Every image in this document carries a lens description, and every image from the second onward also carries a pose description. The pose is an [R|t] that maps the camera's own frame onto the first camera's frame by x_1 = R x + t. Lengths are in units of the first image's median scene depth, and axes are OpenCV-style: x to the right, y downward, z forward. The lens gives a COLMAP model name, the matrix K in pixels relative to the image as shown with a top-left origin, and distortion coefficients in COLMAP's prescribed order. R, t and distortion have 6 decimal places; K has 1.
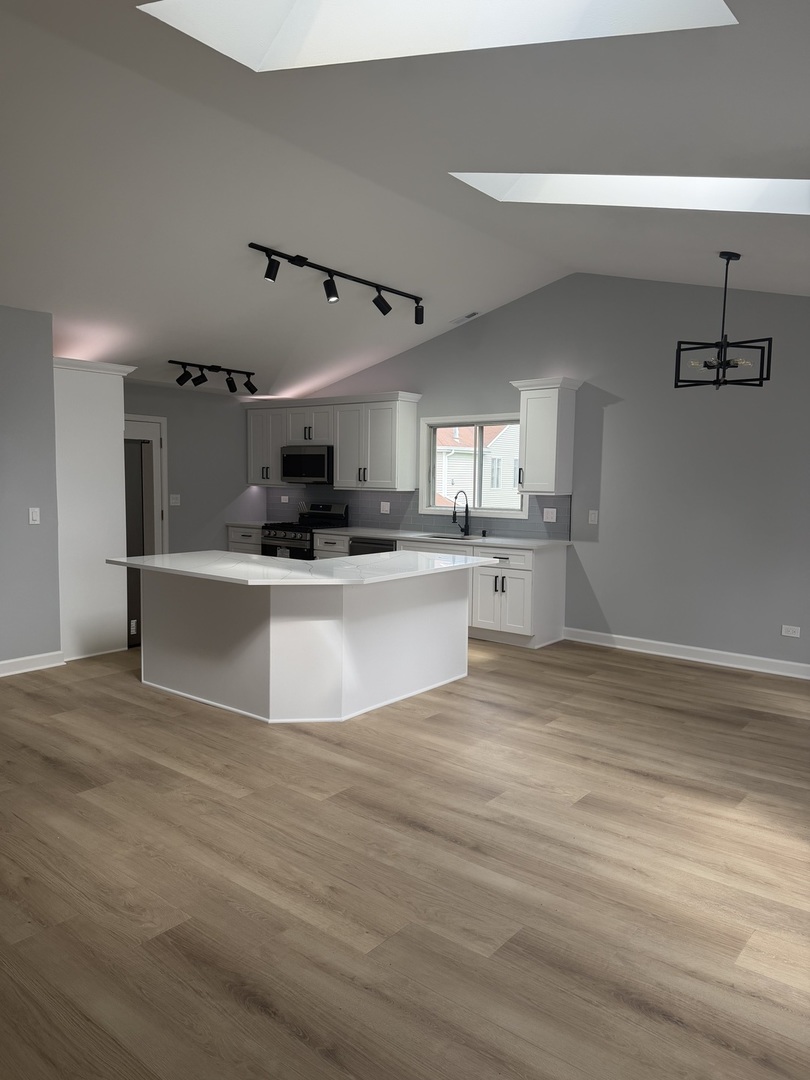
lens RADIAL K [[751.7, 0, 396.0], [0, 751.7, 540.9], [0, 0, 1]] dist [0.139702, -0.275846]
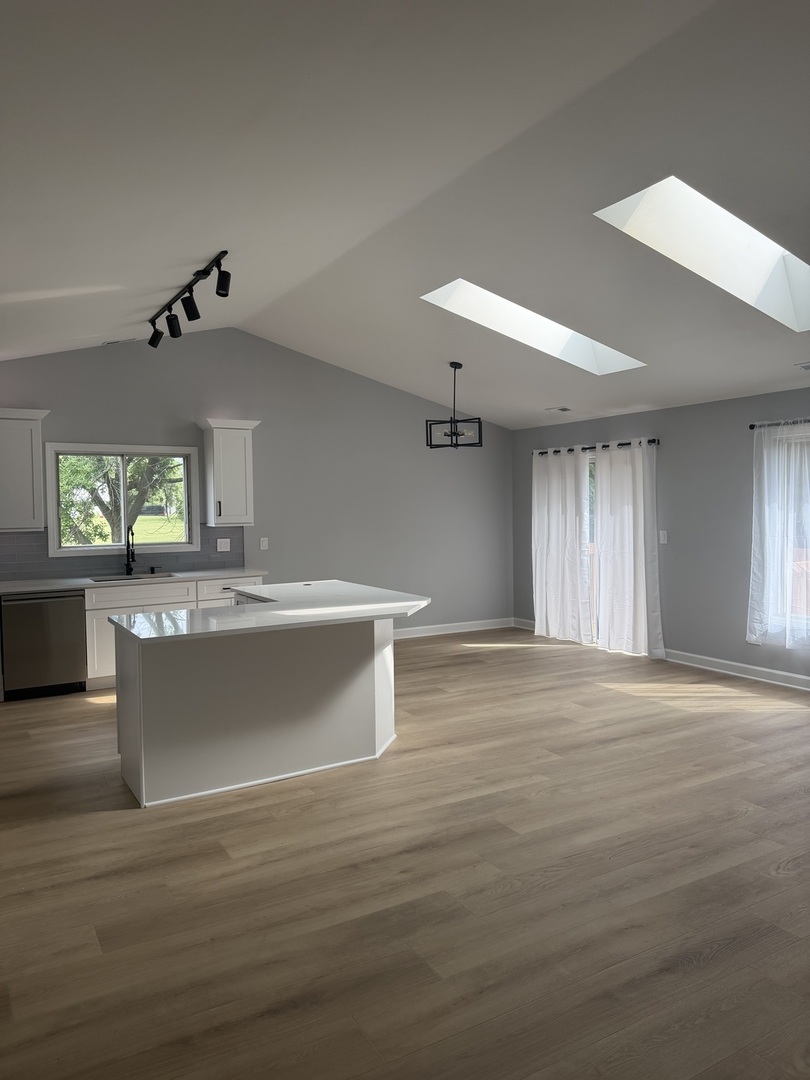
lens RADIAL K [[751.7, 0, 396.0], [0, 751.7, 540.9], [0, 0, 1]] dist [0.139702, -0.275846]
pose [[0.349275, -0.063146, 0.934890, -1.245105], [0.096633, 0.994834, 0.031092, -0.087114], [-0.932024, 0.079481, 0.353572, 0.691172]]
